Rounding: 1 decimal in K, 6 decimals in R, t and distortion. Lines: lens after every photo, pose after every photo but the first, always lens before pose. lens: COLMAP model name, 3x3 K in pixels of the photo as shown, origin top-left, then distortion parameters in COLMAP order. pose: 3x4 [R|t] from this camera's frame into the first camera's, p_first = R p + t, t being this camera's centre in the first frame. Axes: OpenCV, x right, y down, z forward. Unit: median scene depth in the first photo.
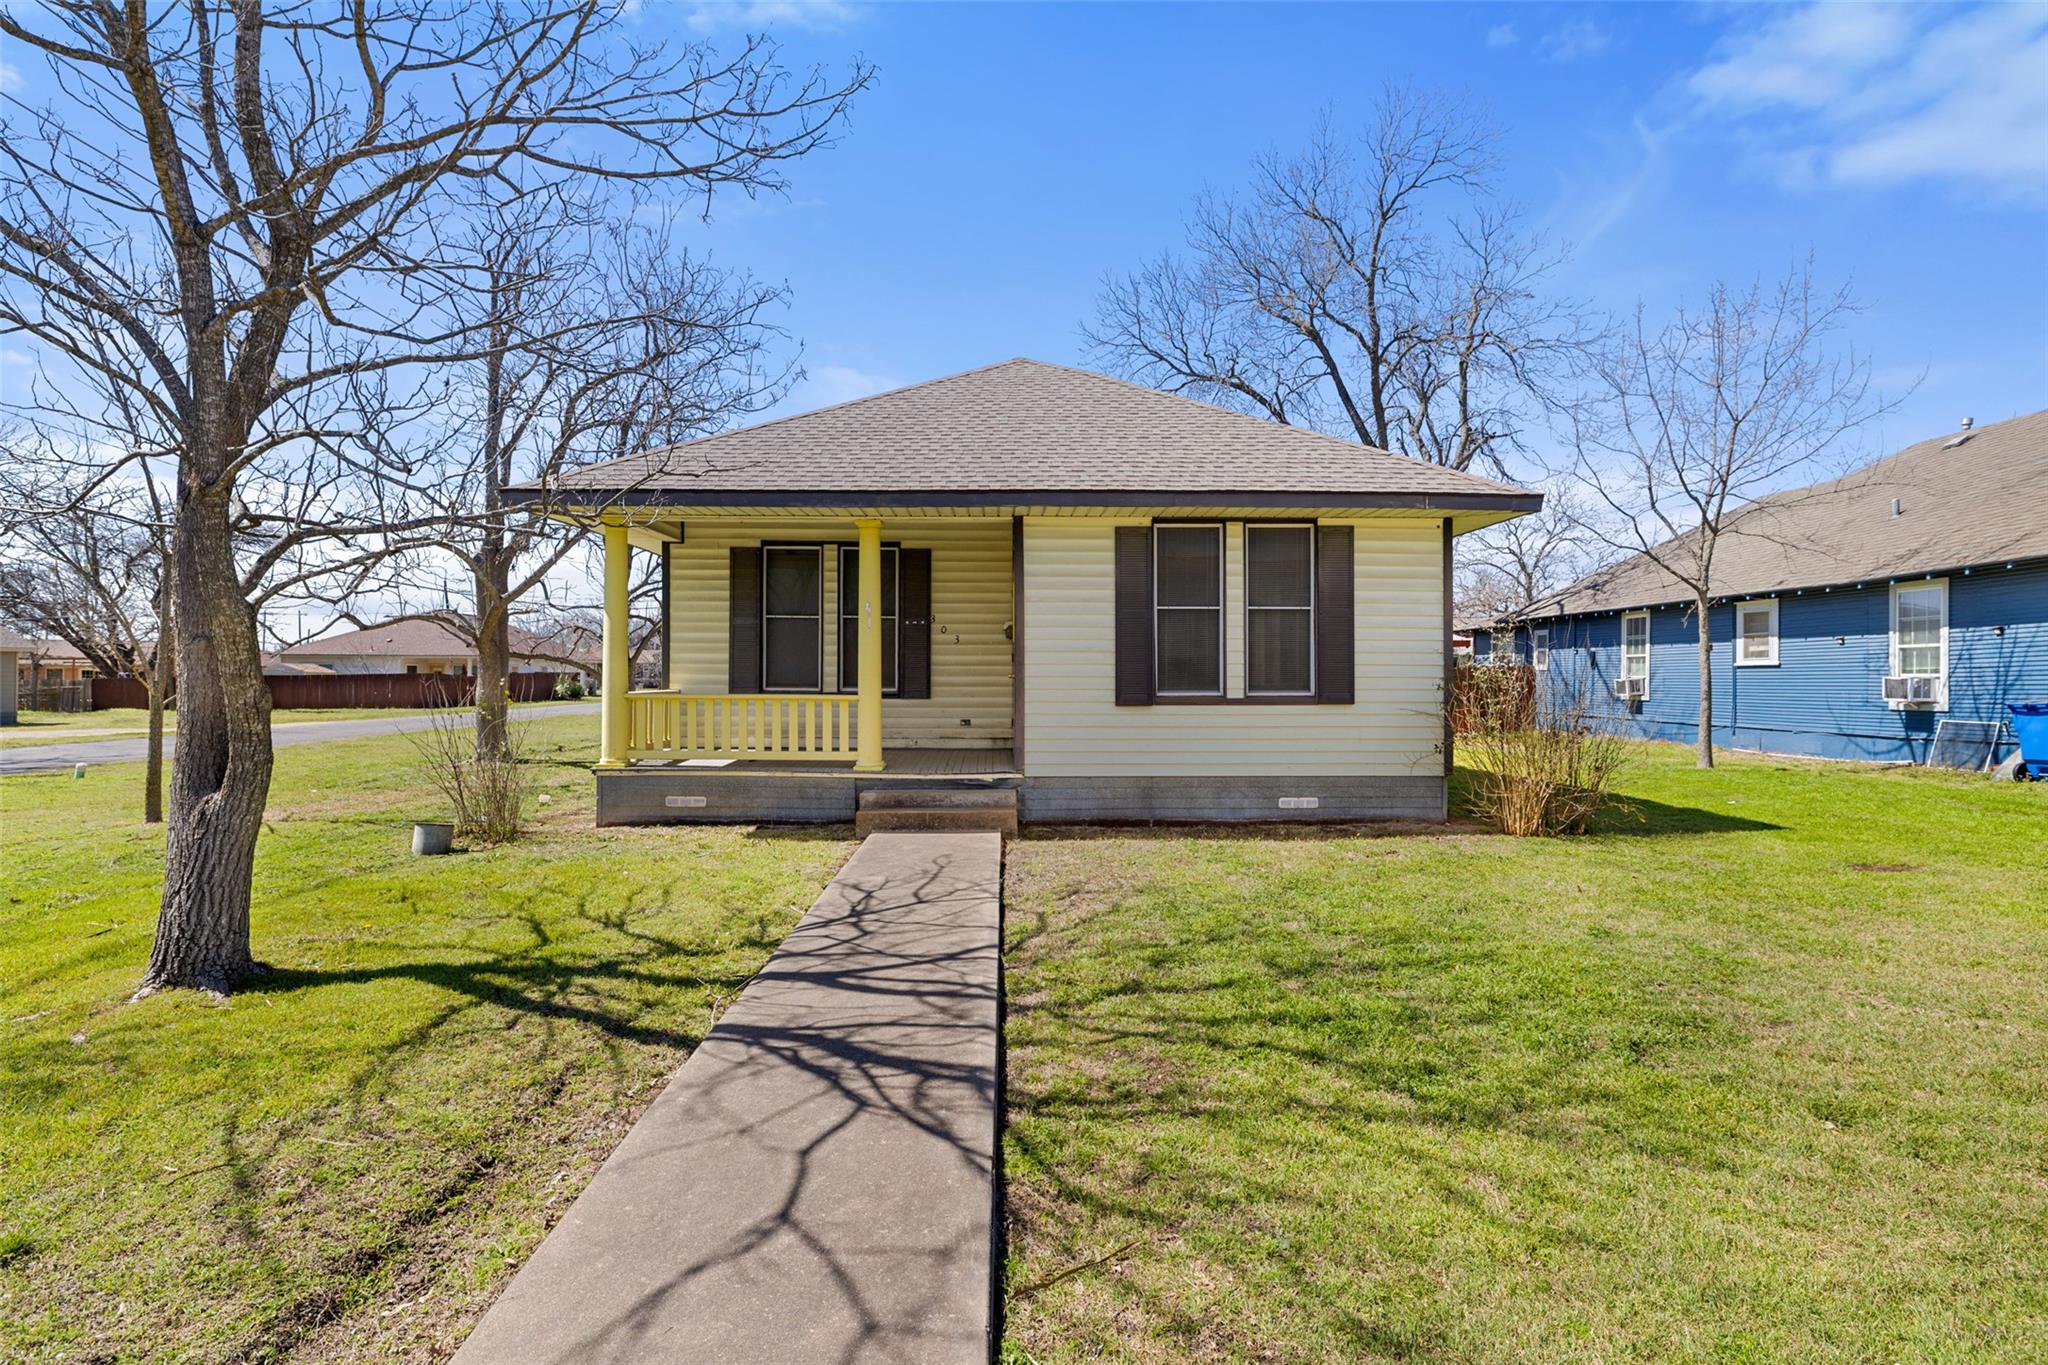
lens RADIAL K [[969.2, 0, 1020.5], [0, 969.2, 669.8], [0, 0, 1]] dist [0.000236, 0.000216]
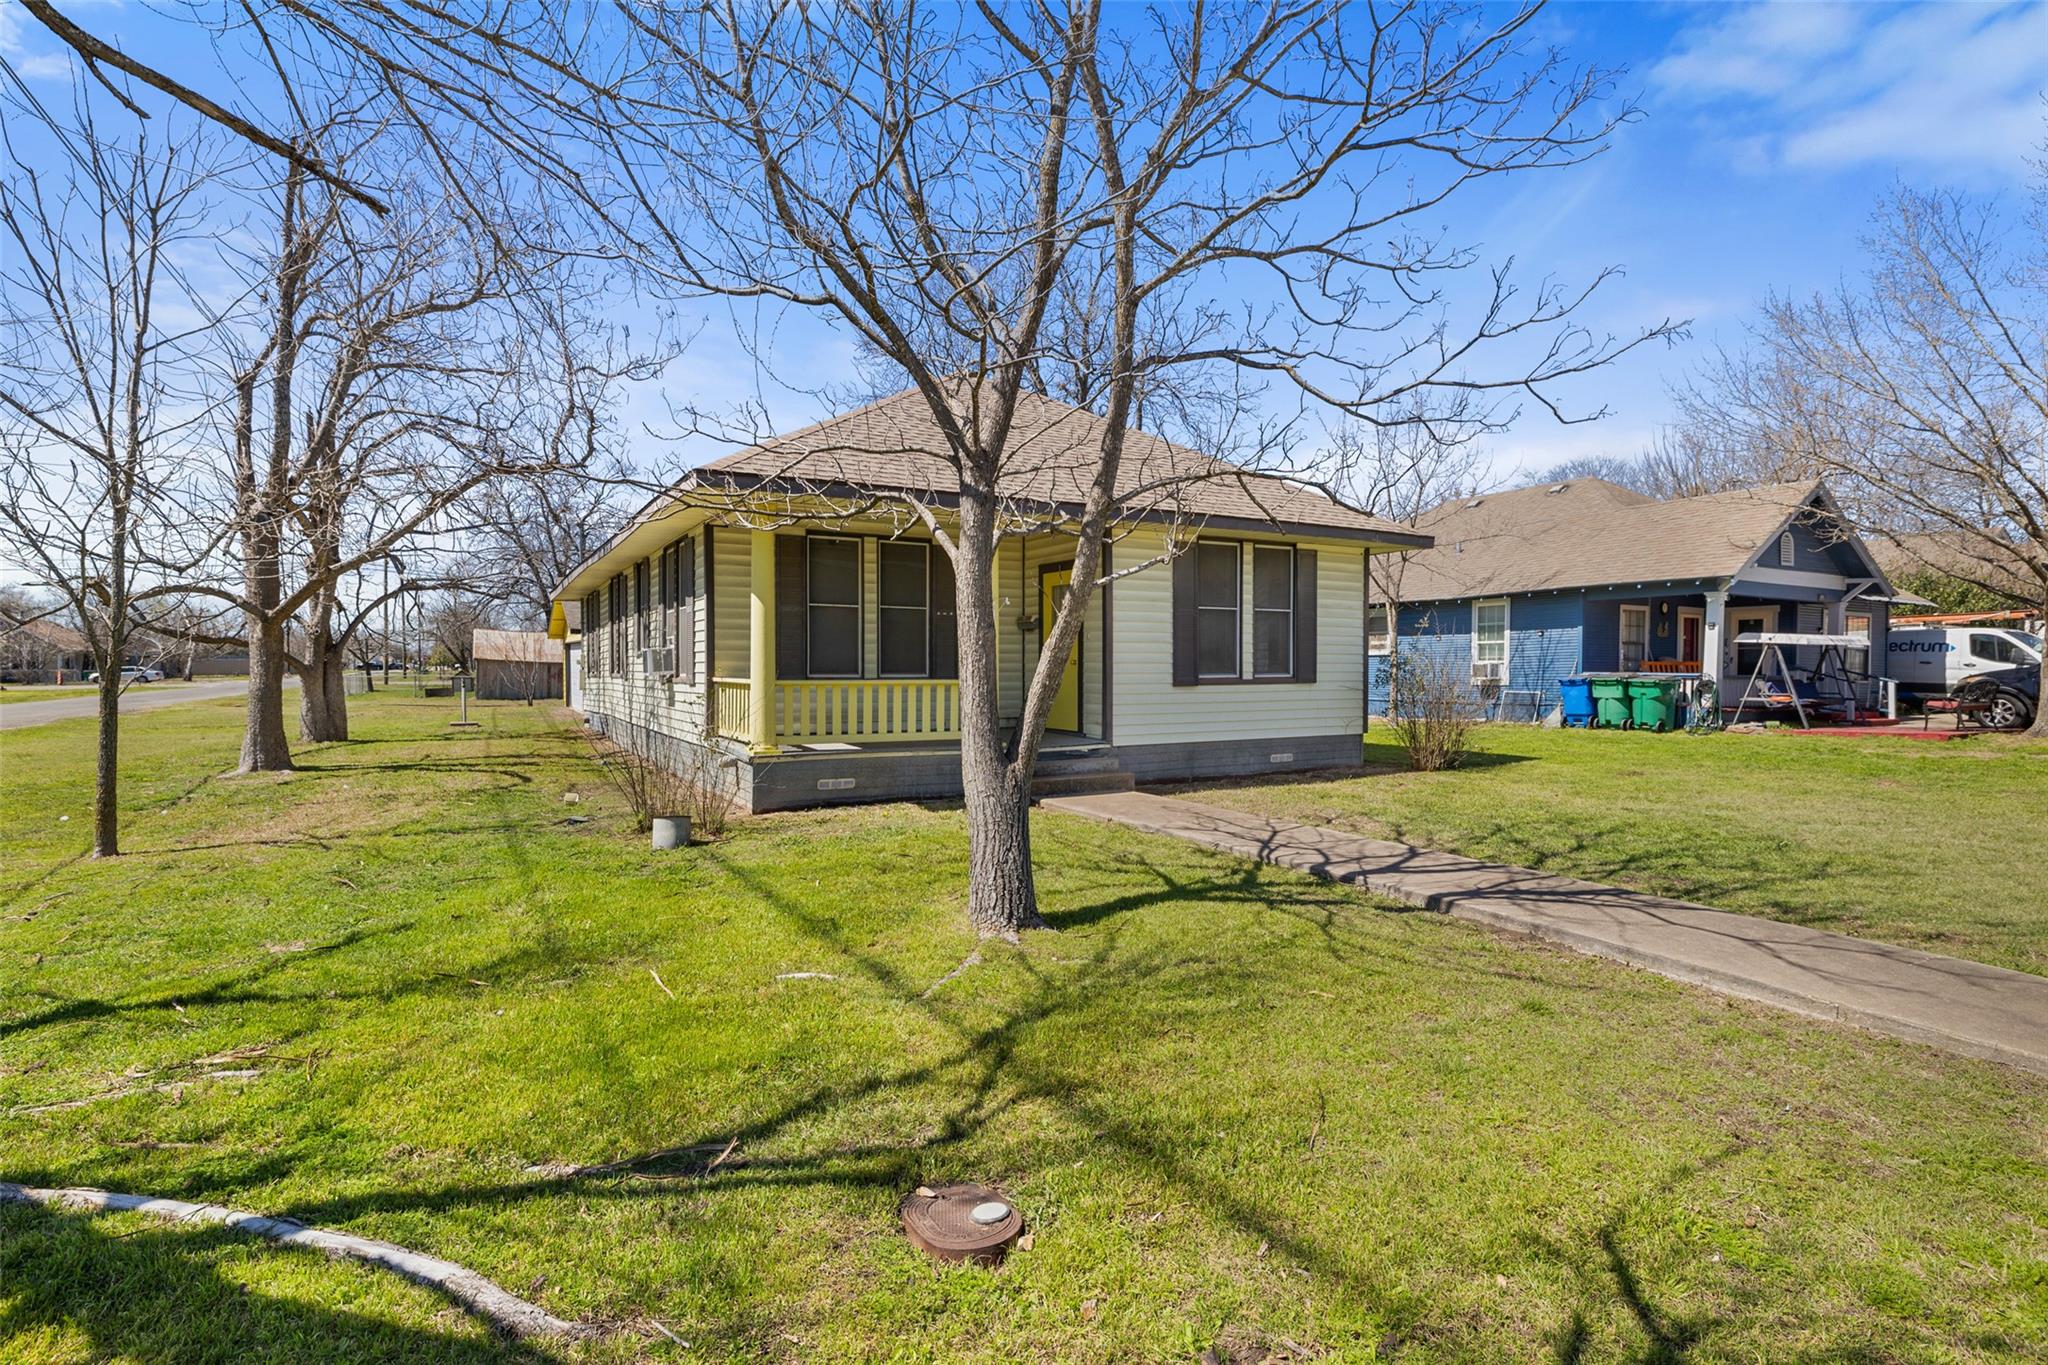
lens RADIAL K [[969.2, 0, 1018.2], [0, 969.2, 682.5], [0, 0, 1]] dist [0.000236, 0.000216]
pose [[0.889621, -0.010730, 0.456573, -0.638710], [-0.001247, 0.999663, 0.025923, 0.000261], [-0.456697, -0.023631, 0.889308, -0.009474]]
